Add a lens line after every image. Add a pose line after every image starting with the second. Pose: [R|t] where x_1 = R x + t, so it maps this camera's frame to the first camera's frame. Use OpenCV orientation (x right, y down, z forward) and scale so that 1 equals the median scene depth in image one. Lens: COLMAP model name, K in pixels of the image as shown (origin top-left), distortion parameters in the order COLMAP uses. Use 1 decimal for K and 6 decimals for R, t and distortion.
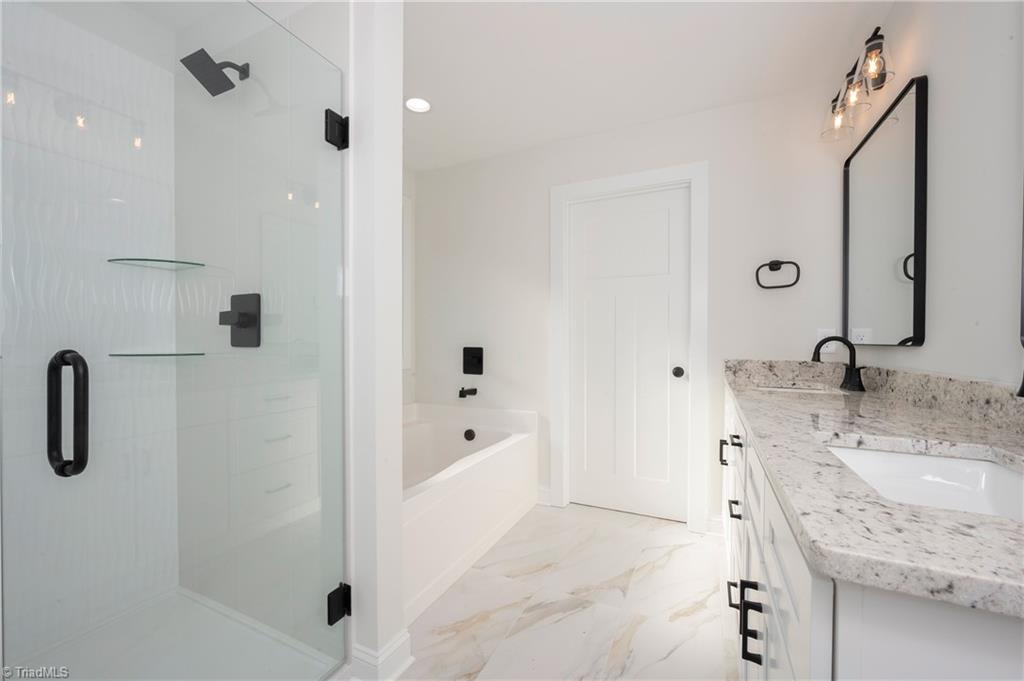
lens RADIAL K [[404.8, 0, 510.5], [0, 404.8, 343.3], [0, 0, 1]] dist [0.000119, 0.000050]
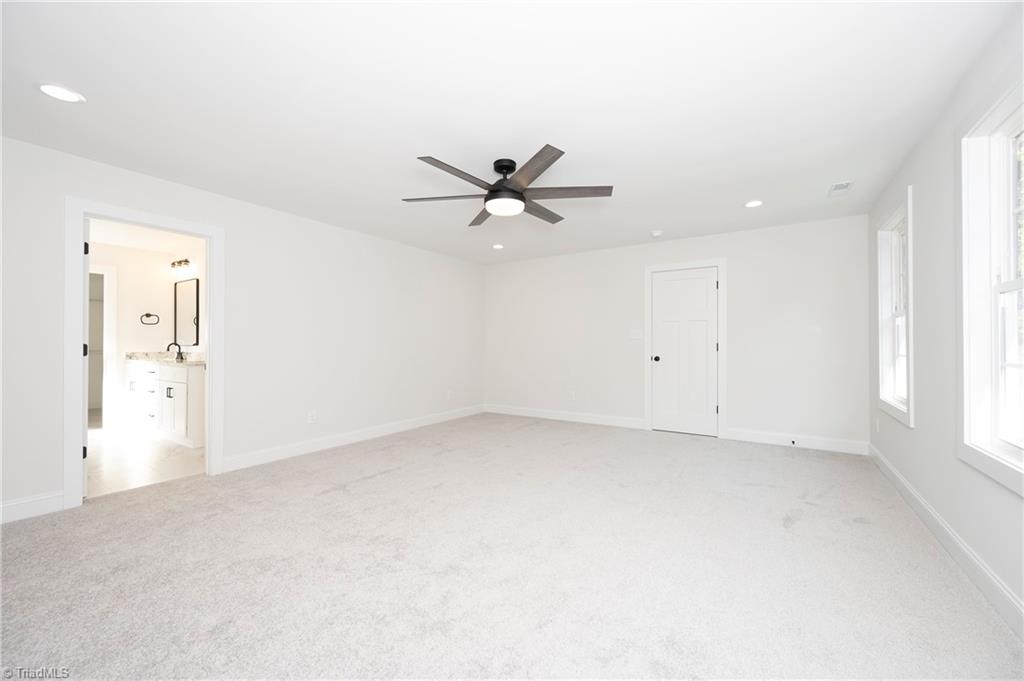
lens RADIAL K [[404.8, 0, 510.5], [0, 404.8, 343.3], [0, 0, 1]] dist [0.000119, 0.000050]
pose [[0.125129, 0.002595, 0.992137, -1.881273], [0.007808, 0.999963, -0.003601, 0.015996], [-0.992110, 0.008197, 0.125104, -1.878663]]
